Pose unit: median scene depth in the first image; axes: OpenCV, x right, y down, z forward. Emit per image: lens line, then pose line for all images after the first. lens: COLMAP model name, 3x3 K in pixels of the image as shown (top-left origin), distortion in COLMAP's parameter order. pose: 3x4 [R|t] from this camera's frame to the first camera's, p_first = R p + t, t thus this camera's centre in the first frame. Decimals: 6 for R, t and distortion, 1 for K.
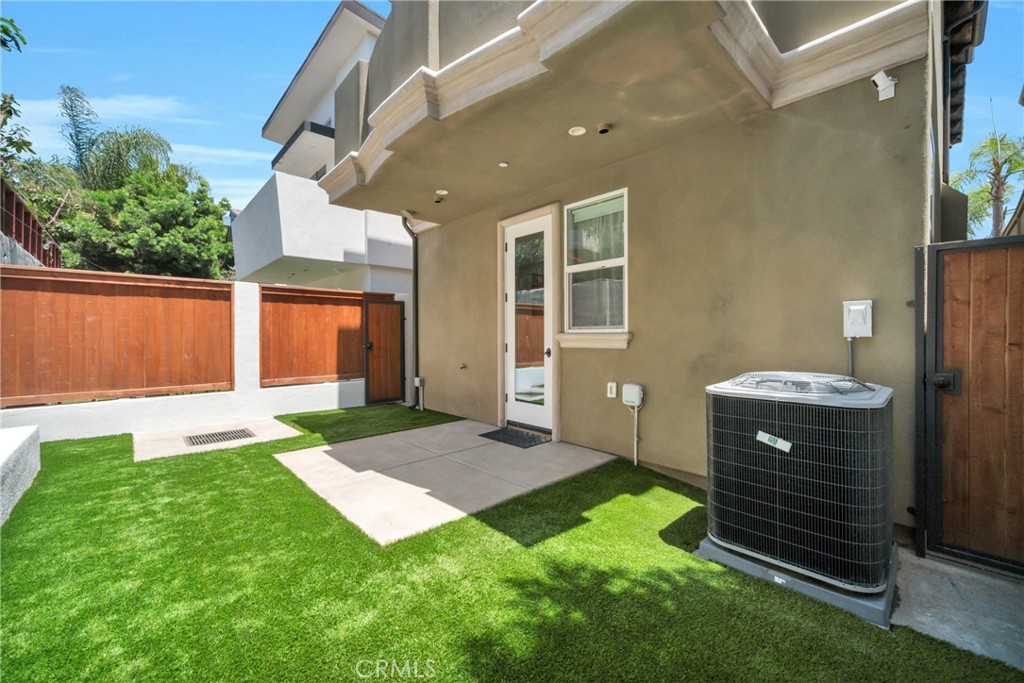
lens RADIAL K [[413.6, 0, 510.8], [0, 413.6, 336.9], [0, 0, 1]] dist [-0.002788, 0.000185]
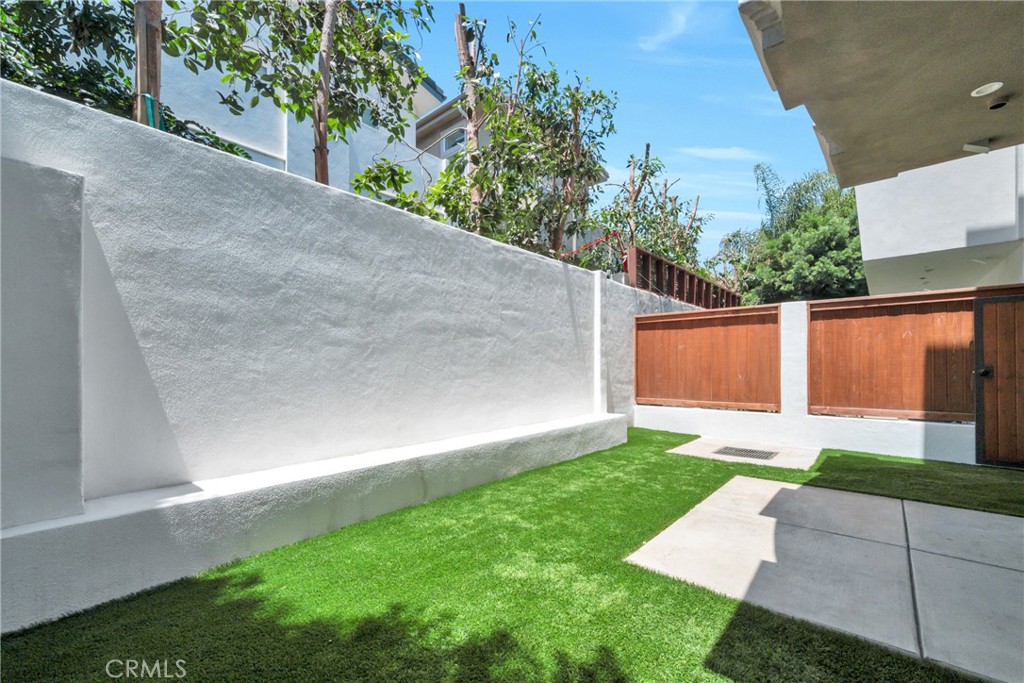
lens RADIAL K [[413.6, 0, 500.8], [0, 413.6, 367.2], [0, 0, 1]] dist [-0.002788, 0.000185]
pose [[0.089871, 0.007042, -0.995929, 0.274960], [-0.001617, 0.999975, 0.006925, 0.014508], [0.995952, 0.000988, 0.089880, 0.260830]]
